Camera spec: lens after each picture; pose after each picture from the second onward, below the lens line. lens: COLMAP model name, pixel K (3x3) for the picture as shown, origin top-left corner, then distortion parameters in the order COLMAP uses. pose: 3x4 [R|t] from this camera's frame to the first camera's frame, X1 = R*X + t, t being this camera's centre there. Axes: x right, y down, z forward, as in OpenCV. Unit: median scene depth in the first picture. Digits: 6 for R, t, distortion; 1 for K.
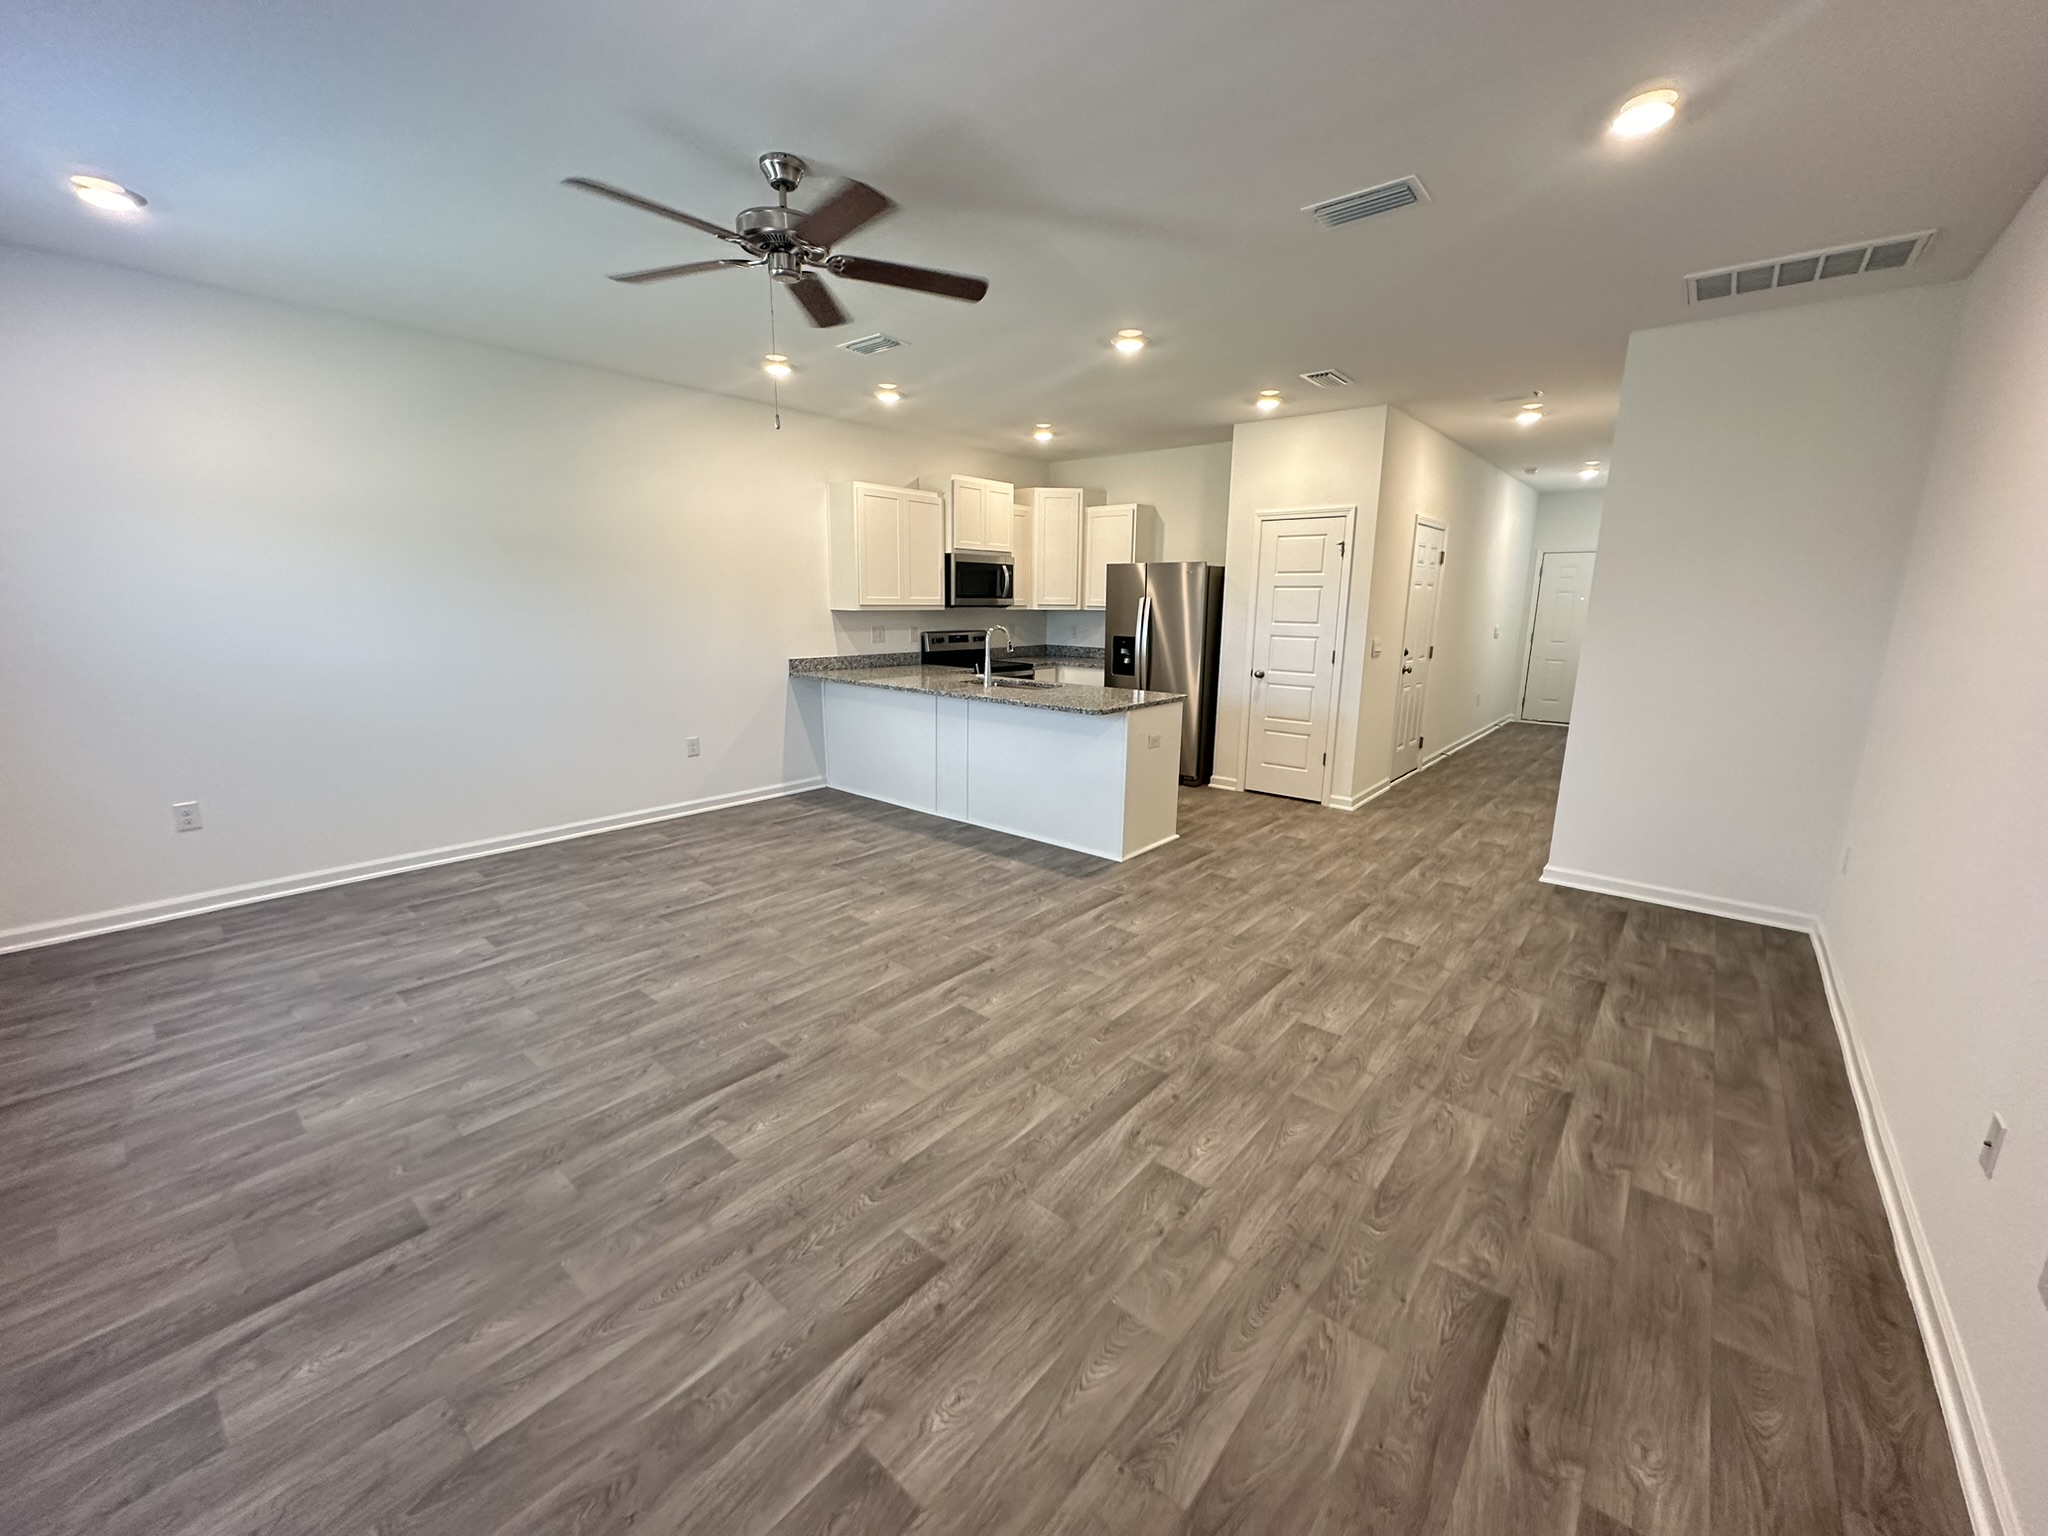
lens RADIAL K [[811.6, 0, 1025.1], [0, 811.6, 778.6], [0, 0, 1]] dist [-0.000810, -0.000330]
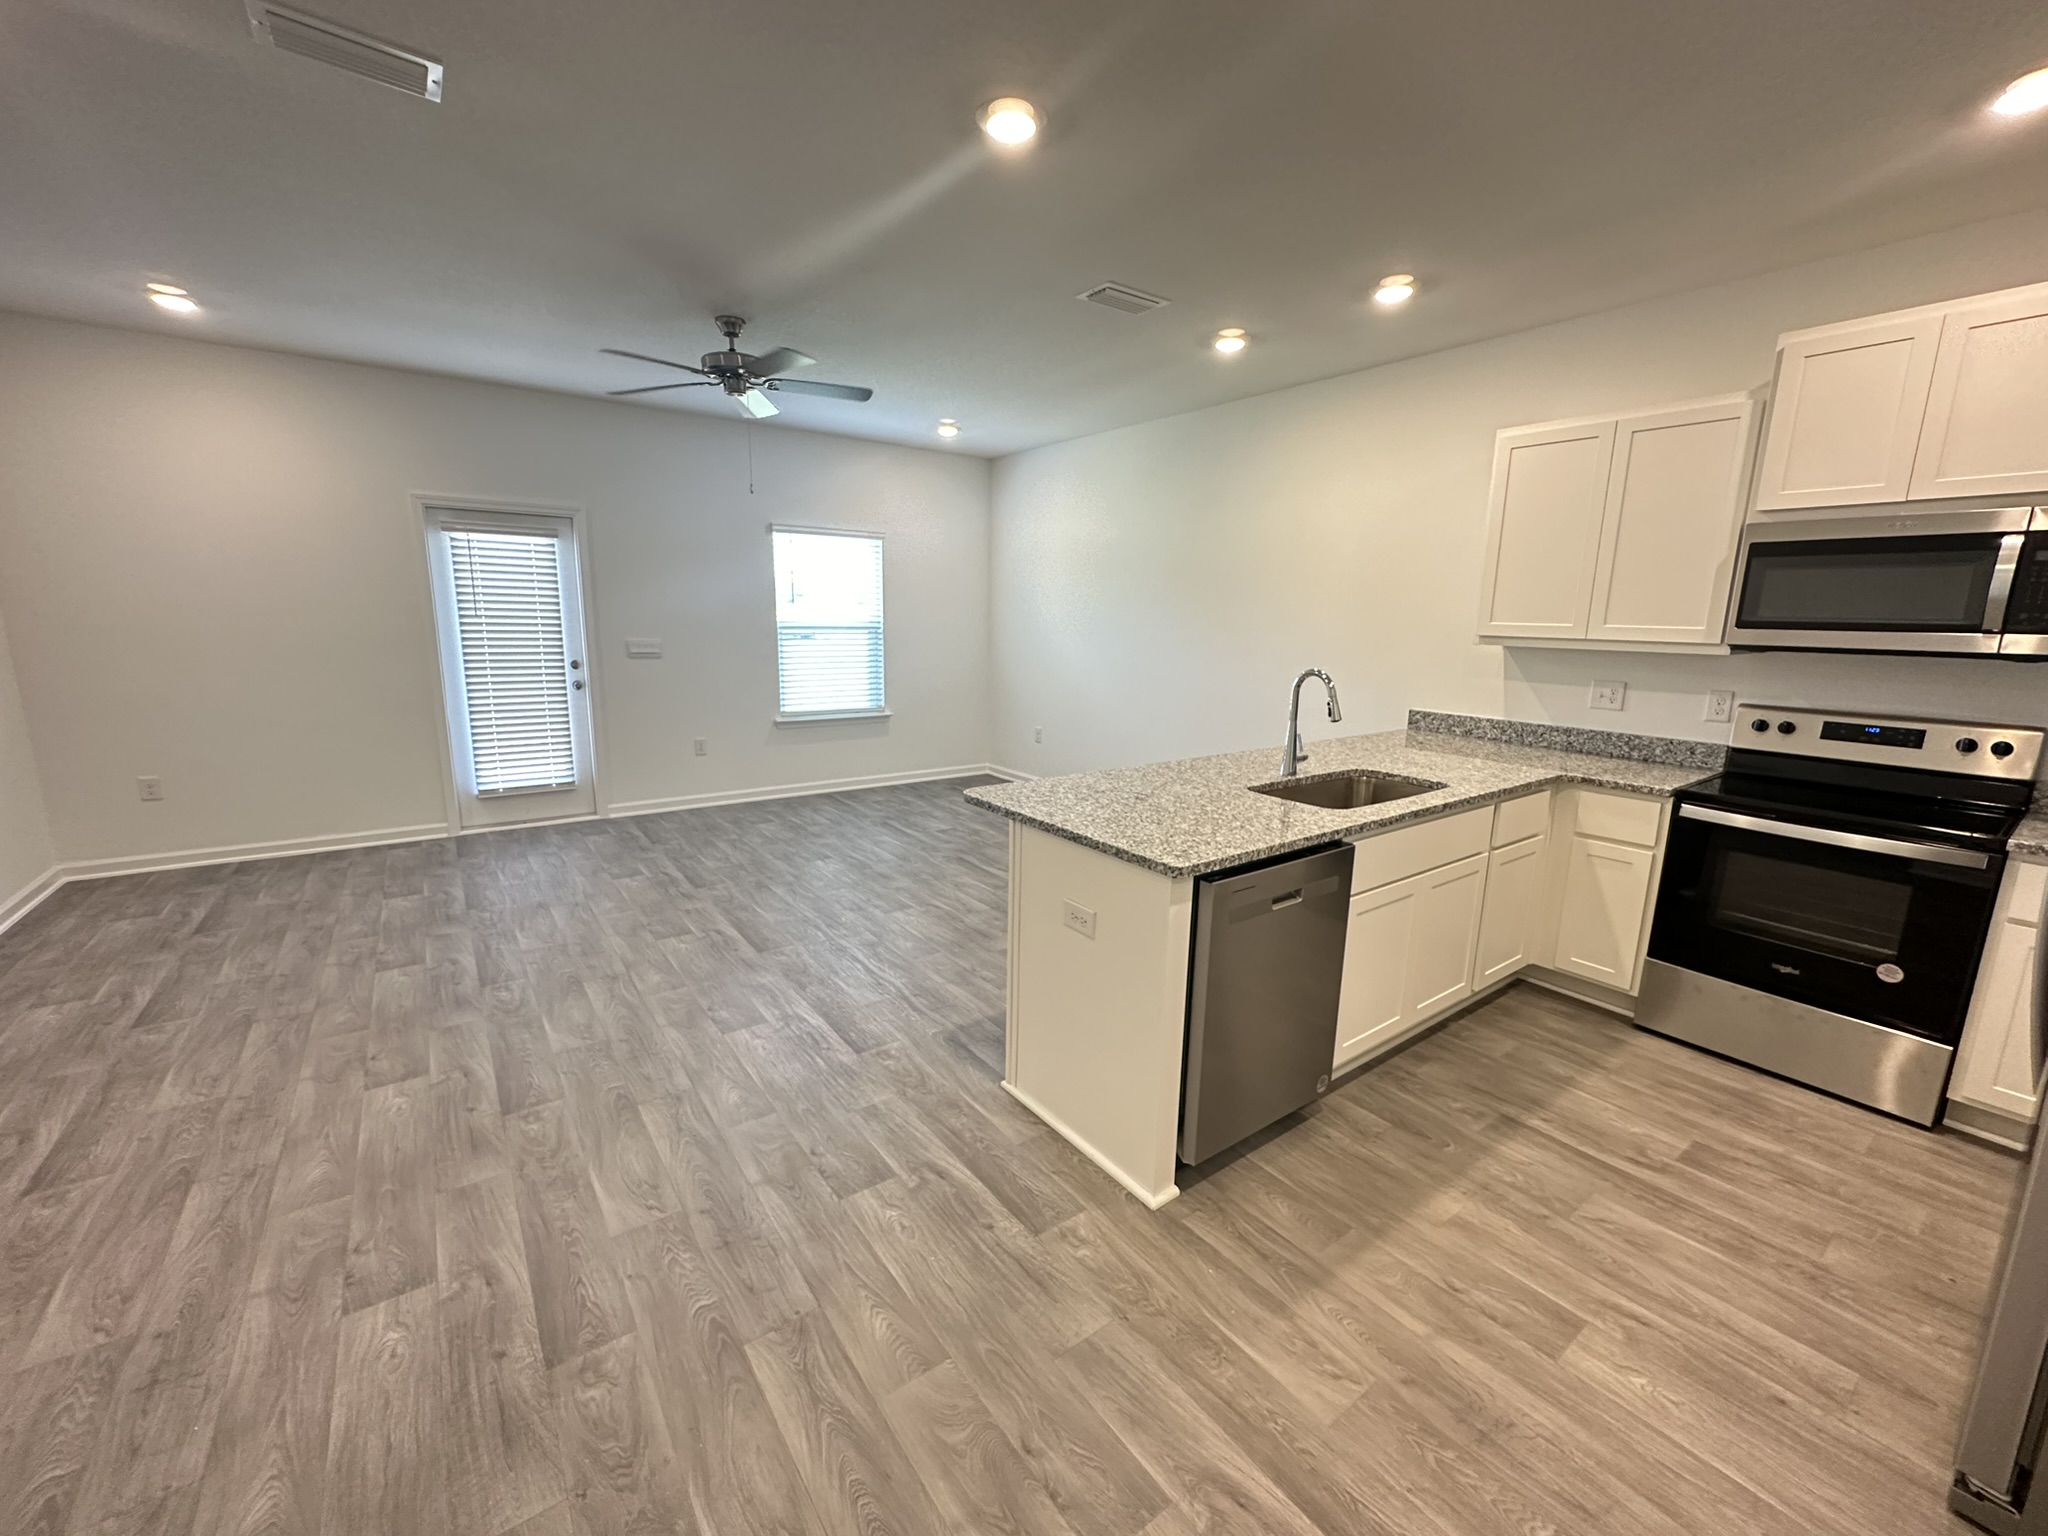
lens RADIAL K [[811.6, 0, 1025.1], [0, 811.6, 778.6], [0, 0, 1]] dist [-0.000810, -0.000330]
pose [[-0.237870, 0.180245, -0.954426, 0.810143], [-0.231480, 0.943798, 0.235929, -0.306126], [0.943311, 0.277051, -0.182778, 1.413203]]
